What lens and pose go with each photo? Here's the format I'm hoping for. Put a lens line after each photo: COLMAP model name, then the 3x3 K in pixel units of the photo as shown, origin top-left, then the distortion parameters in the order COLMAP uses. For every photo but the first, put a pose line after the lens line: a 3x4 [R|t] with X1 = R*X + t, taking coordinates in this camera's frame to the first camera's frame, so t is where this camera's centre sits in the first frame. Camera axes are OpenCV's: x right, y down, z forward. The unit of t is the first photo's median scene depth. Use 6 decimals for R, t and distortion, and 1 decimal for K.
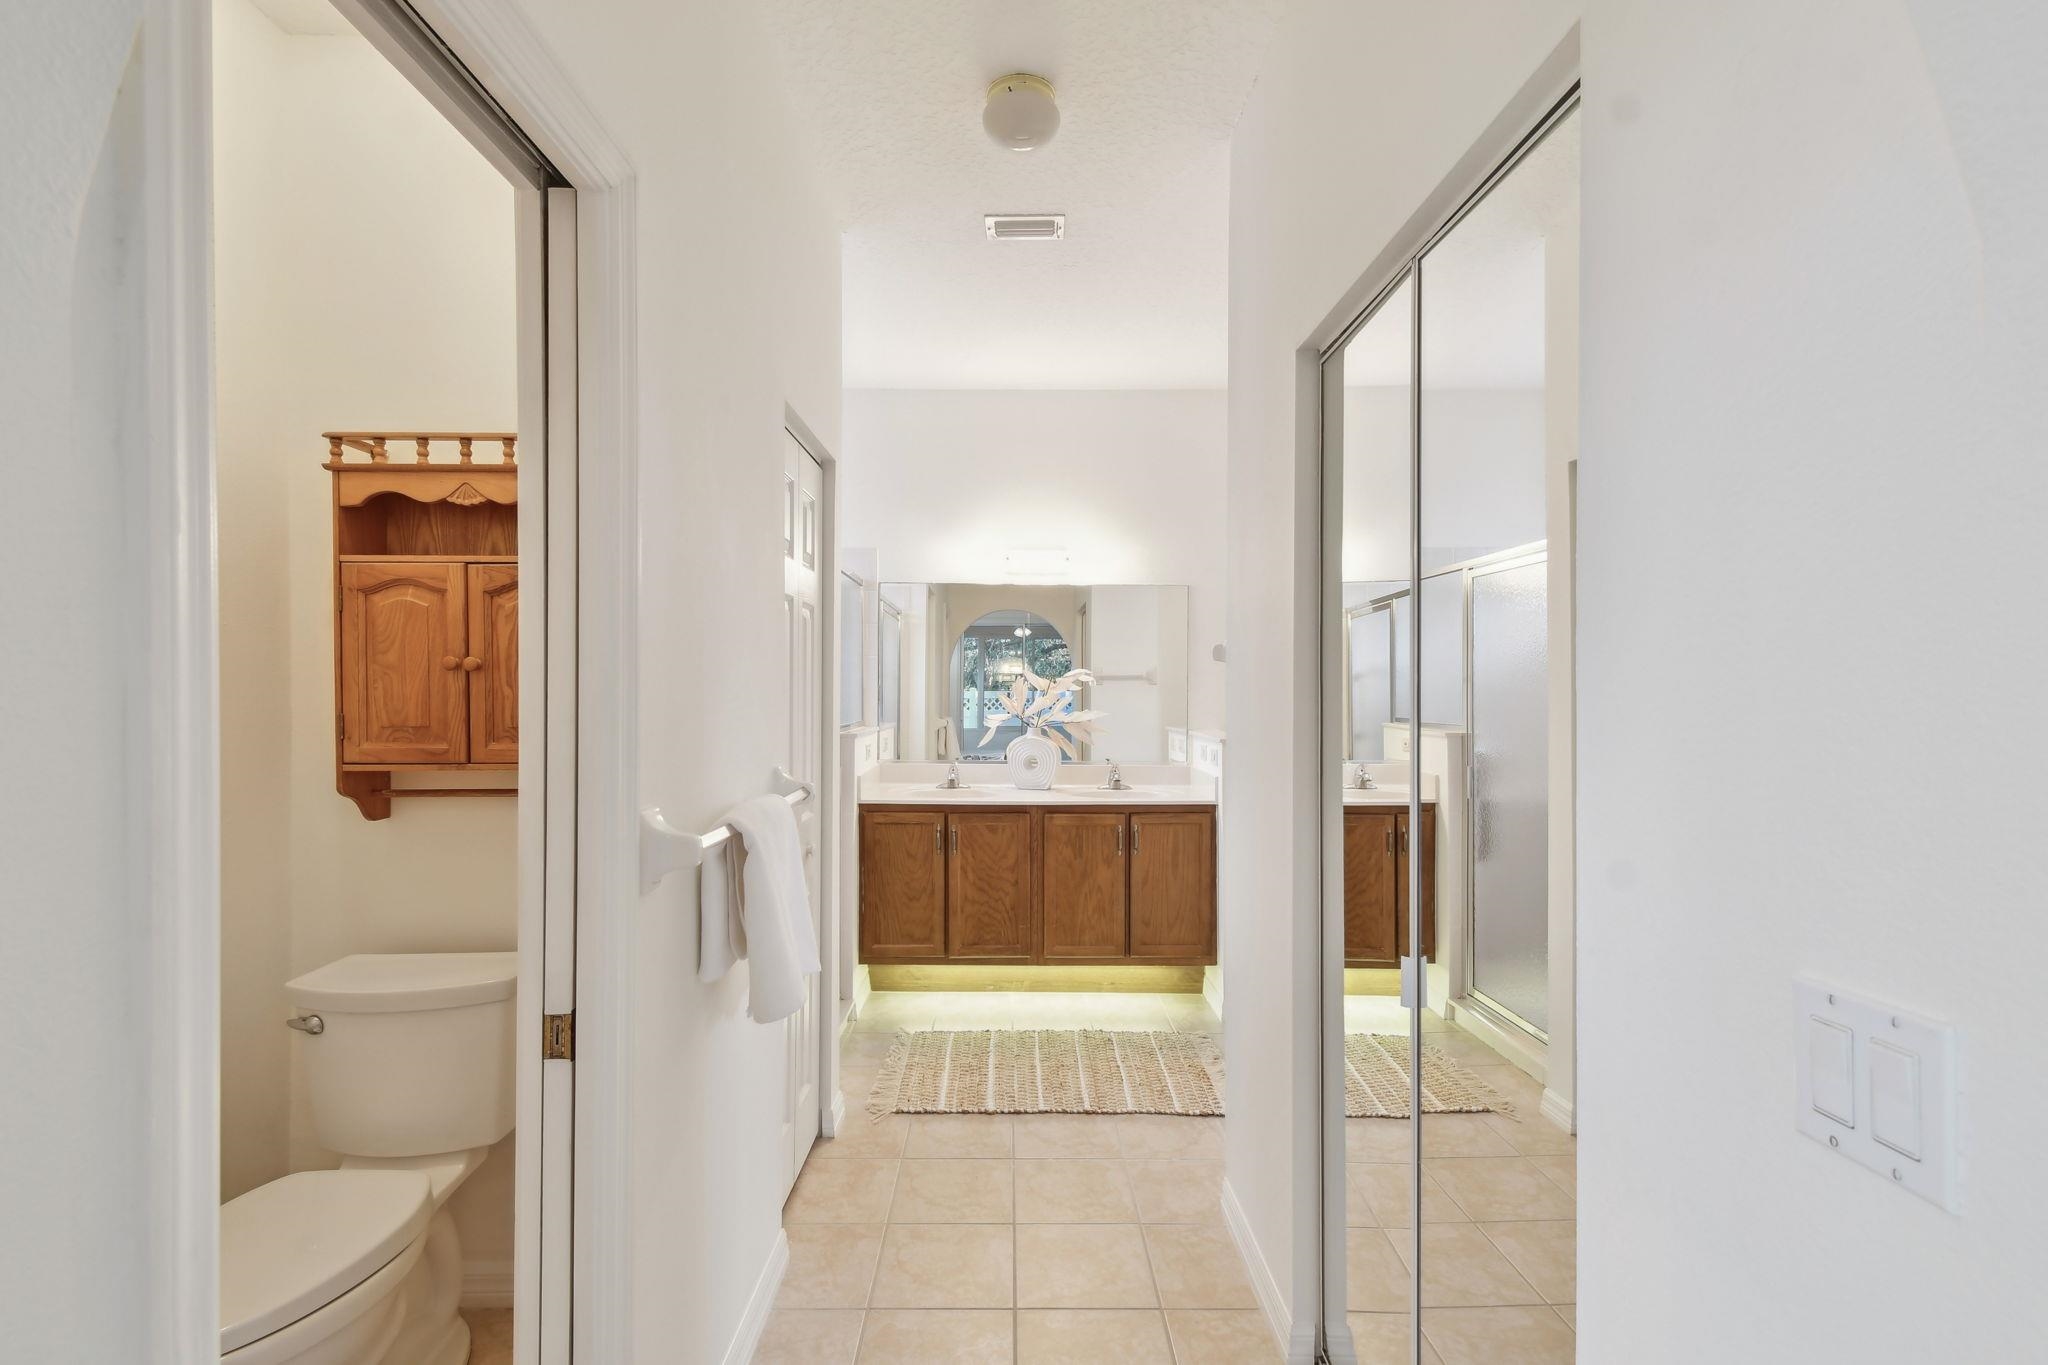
lens RADIAL K [[919.0, 0, 1018.9], [0, 919.0, 682.0], [0, 0, 1]] dist [0.012074, -0.000454]
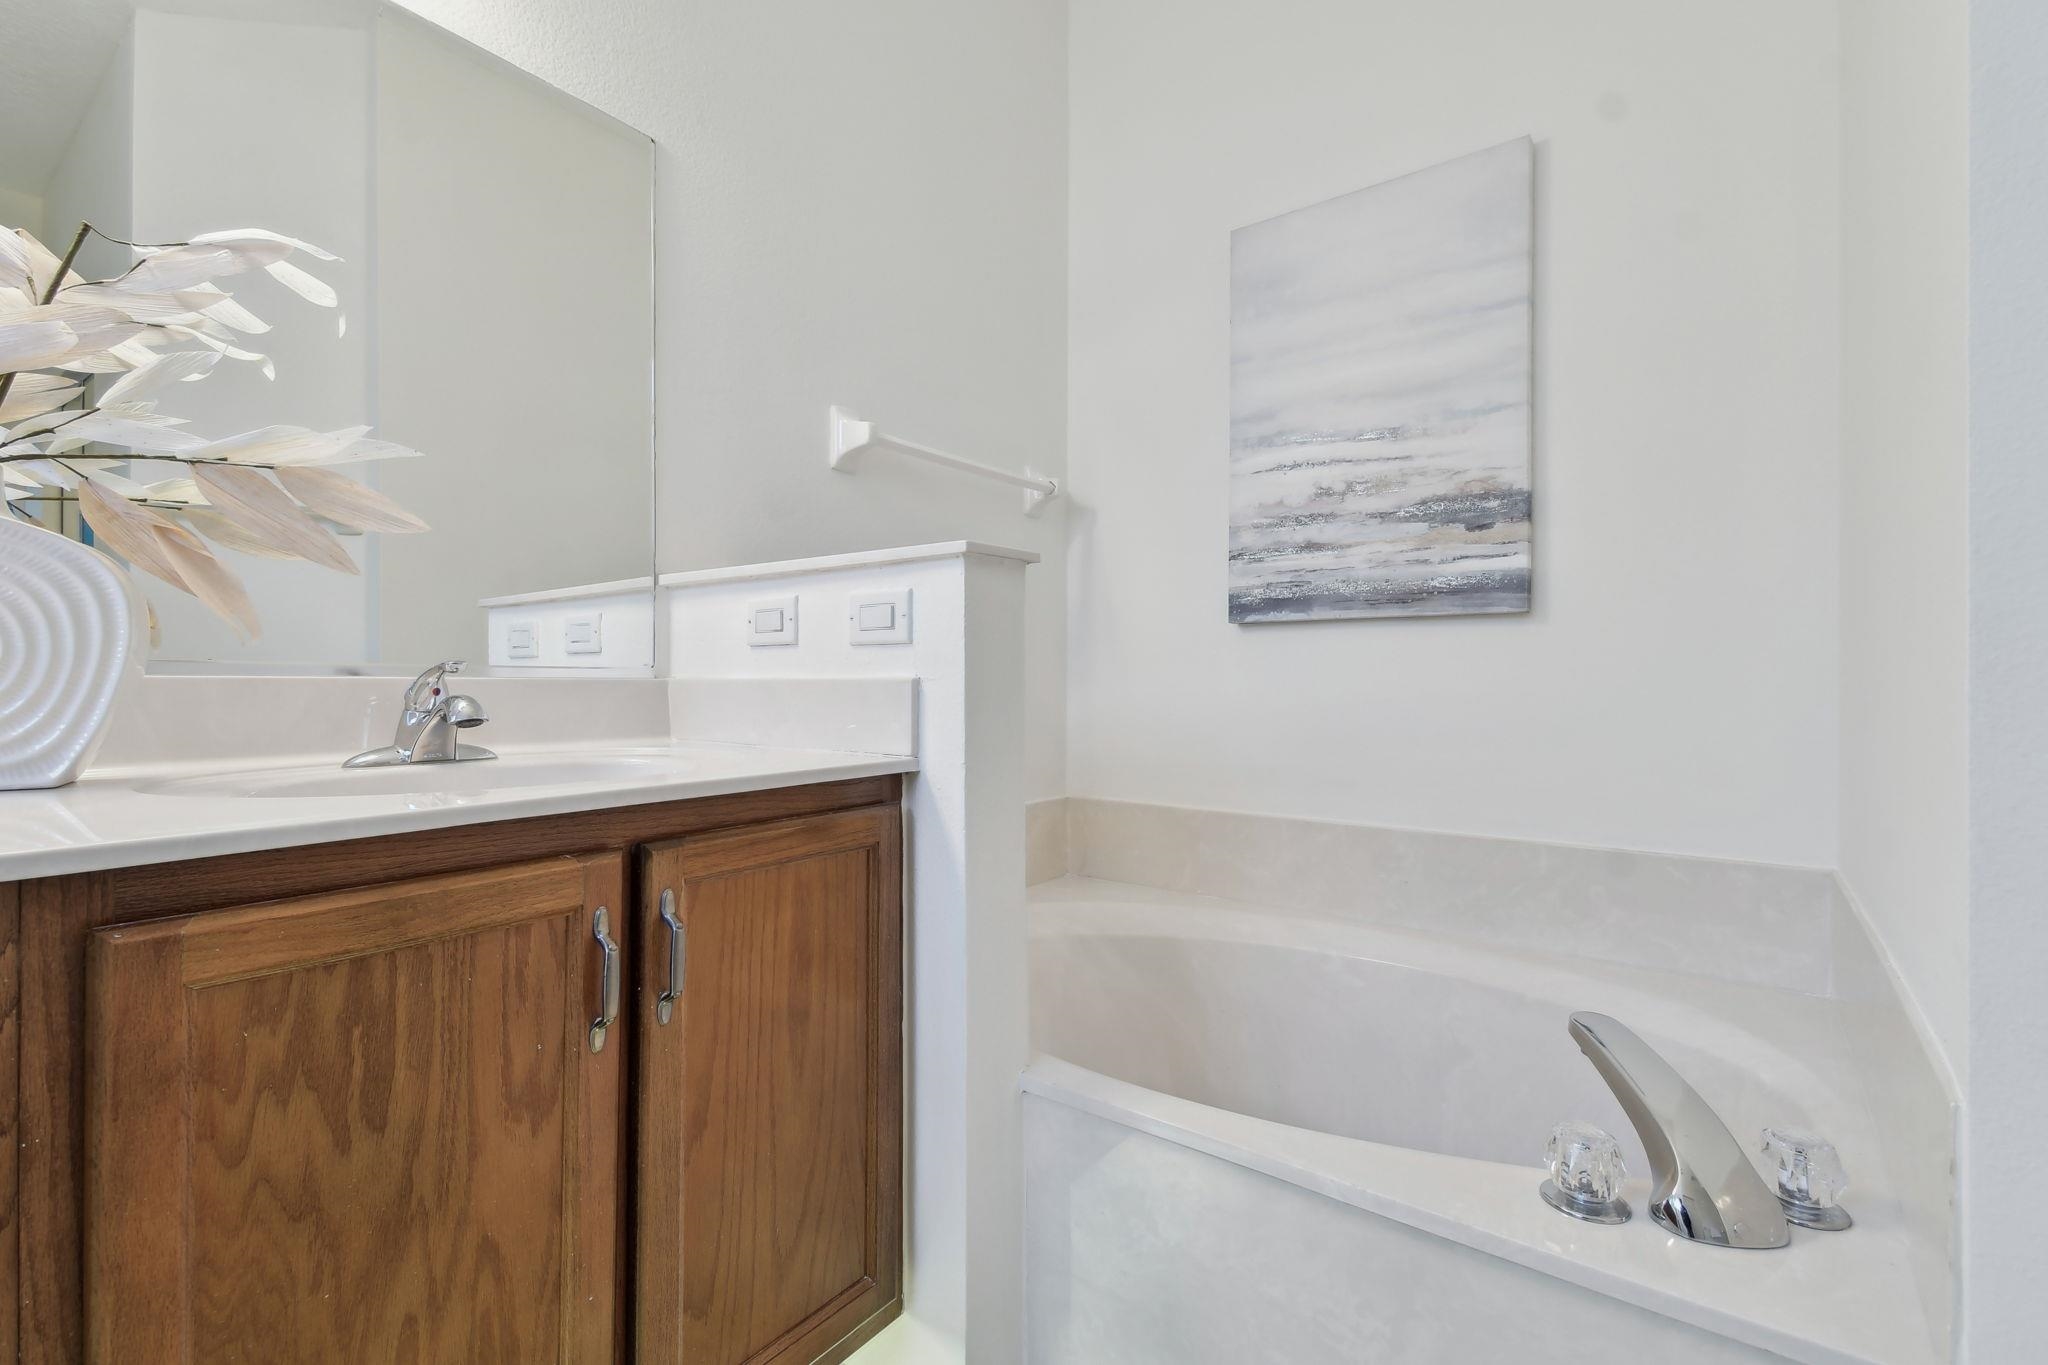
lens RADIAL K [[900.1, 0, 1025.7], [0, 900.1, 654.1], [0, 0, 1]] dist [0.000901, -0.000417]
pose [[0.615896, 0.018862, 0.787602, 0.005352], [-0.007755, 0.999810, -0.017880, 0.100006], [-0.787790, 0.004904, 0.615925, 0.792778]]
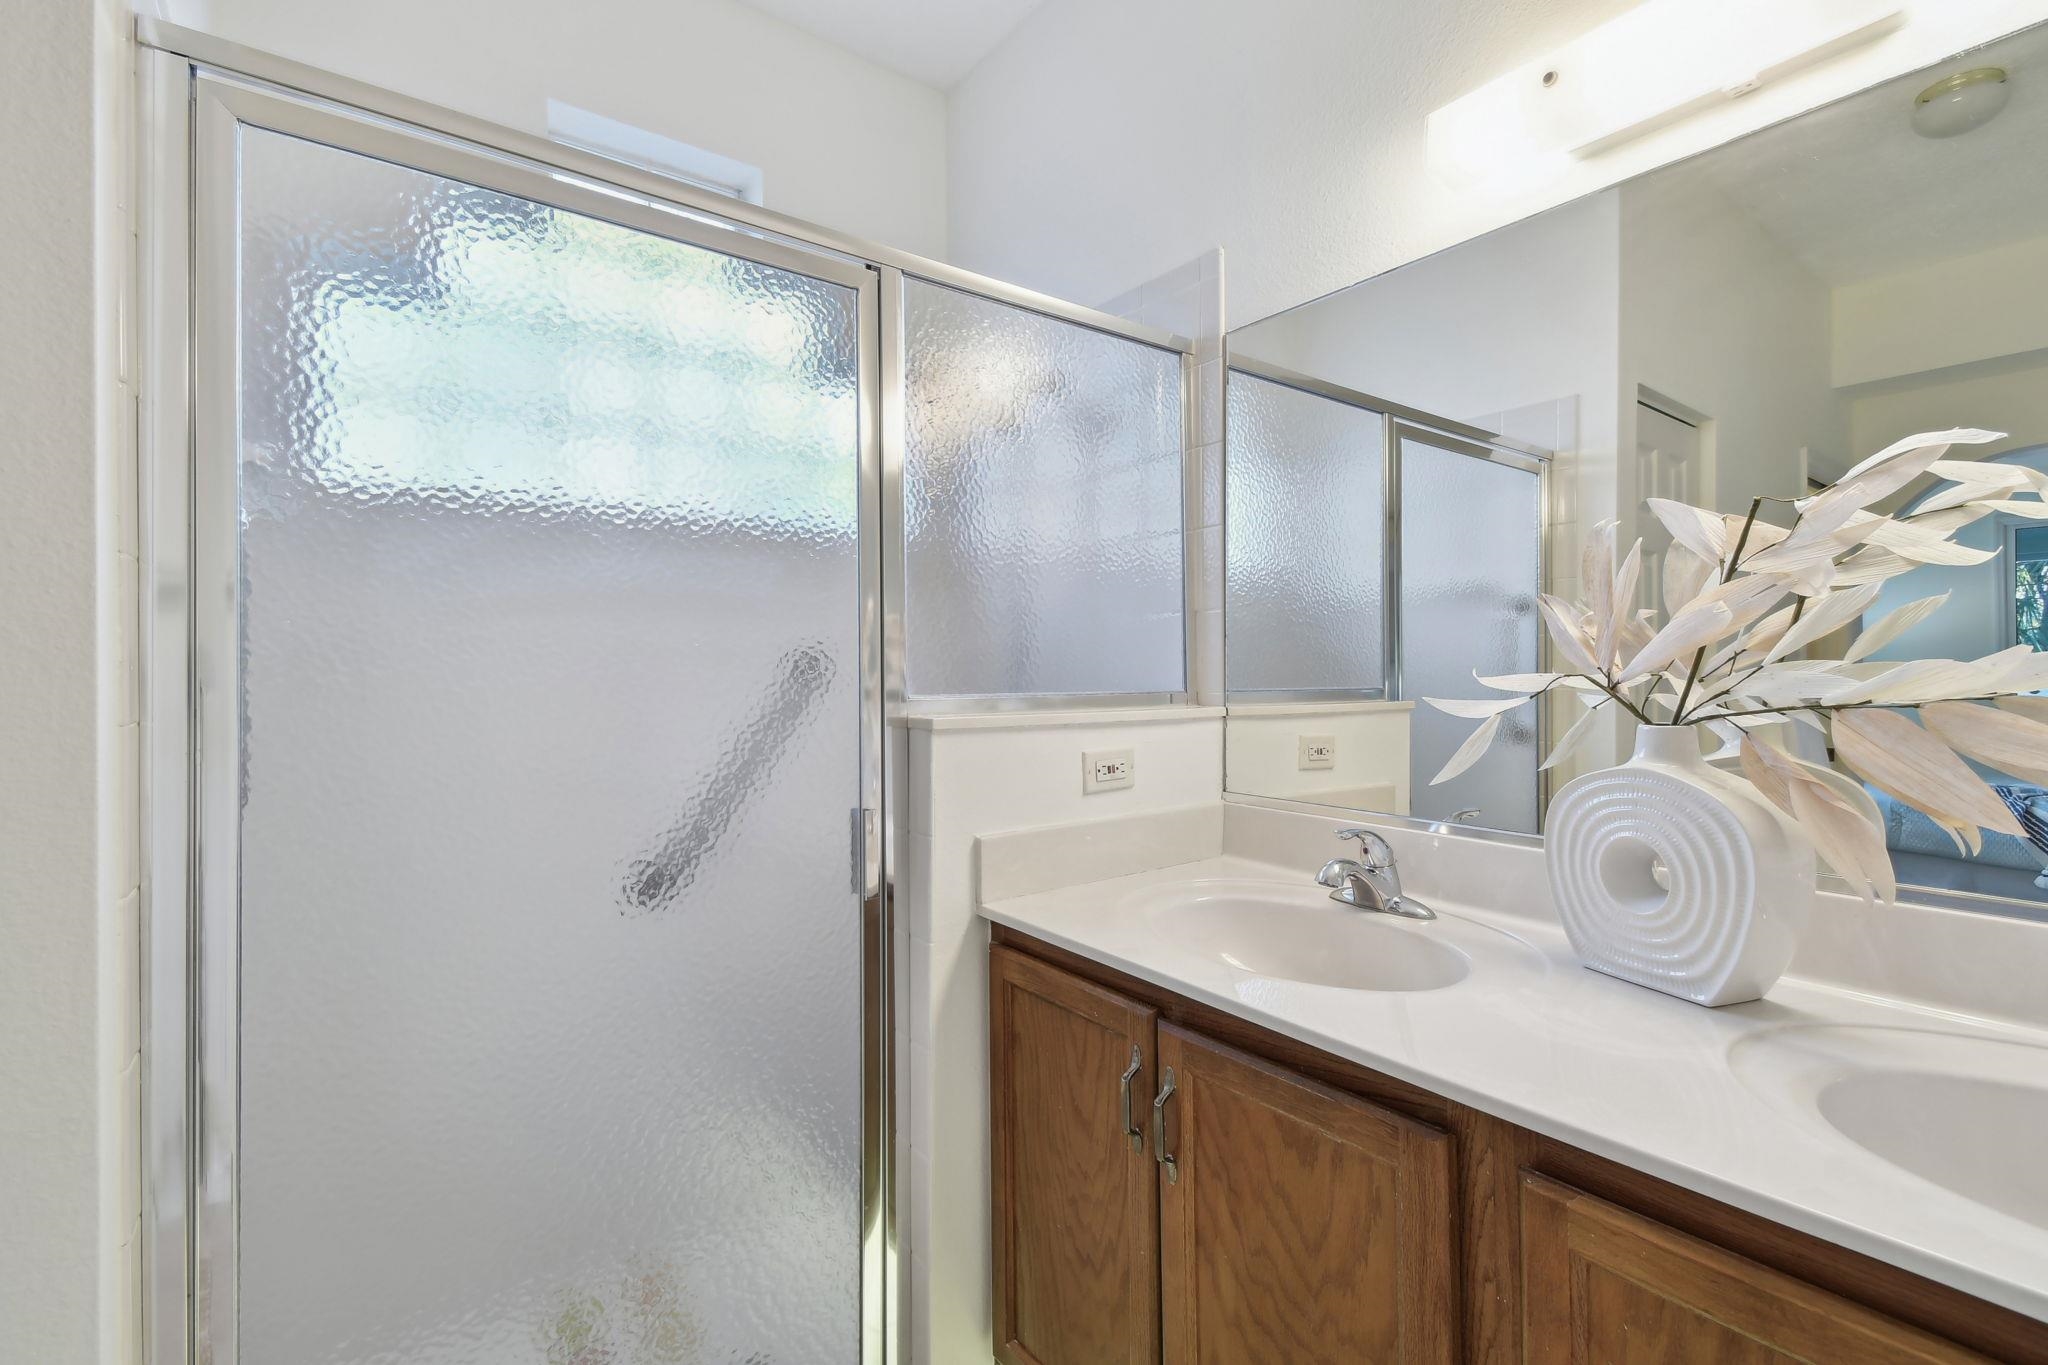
lens RADIAL K [[919.0, 0, 1018.9], [0, 919.0, 682.0], [0, 0, 1]] dist [0.012074, -0.000454]
pose [[0.588980, 0.004613, -0.808135, 0.120695], [0.007830, 0.999904, 0.011414, 0.037994], [0.808110, -0.013051, 0.588887, 0.799105]]
